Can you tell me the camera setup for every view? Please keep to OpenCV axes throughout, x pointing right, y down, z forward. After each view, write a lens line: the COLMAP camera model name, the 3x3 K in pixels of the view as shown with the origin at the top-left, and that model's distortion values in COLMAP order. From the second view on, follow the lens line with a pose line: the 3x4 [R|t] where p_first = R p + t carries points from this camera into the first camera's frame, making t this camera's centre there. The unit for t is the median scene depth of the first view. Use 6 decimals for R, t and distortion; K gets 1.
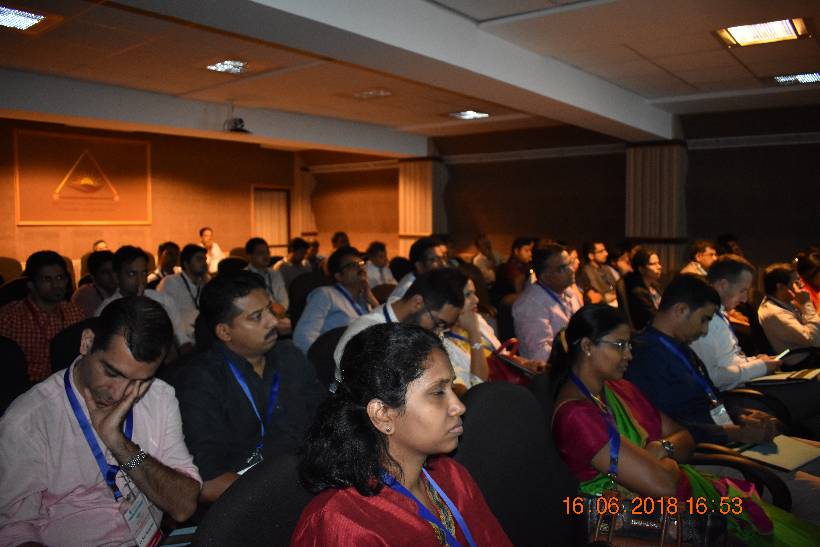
lens RADIAL K [[639.7, 0, 410.0], [0, 639.7, 273.5], [0, 0, 1]] dist [-0.061776, 0.000655]
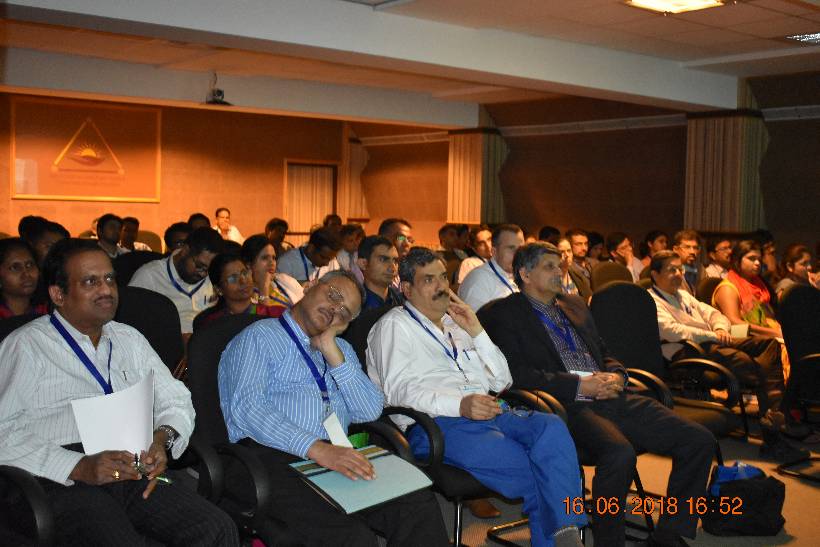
lens RADIAL K [[951.3, 0, 410.0], [0, 951.3, 273.5], [0, 0, 1]] dist [-0.004040, -0.017137]
pose [[0.971662, 0.040057, -0.232957, 0.258808], [-0.044036, 0.998959, -0.011903, 0.023845], [0.232238, 0.021825, 0.972414, -0.222494]]
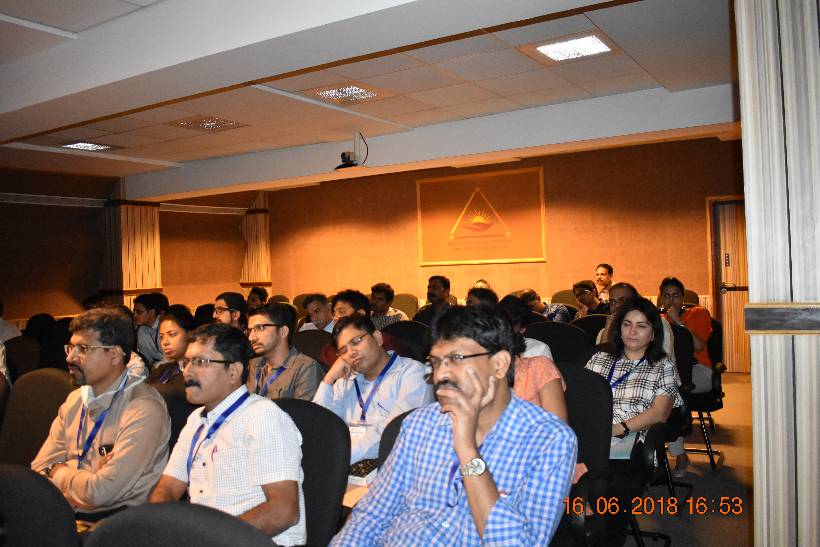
lens RADIAL K [[735.0, 0, 410.0], [0, 735.0, 273.5], [0, 0, 1]] dist [0.000667, -0.001849]
pose [[0.117230, 0.006822, -0.993081, 0.597020], [-0.044144, 0.999024, 0.001652, -0.057107], [0.992123, 0.043645, 0.117416, 0.735285]]
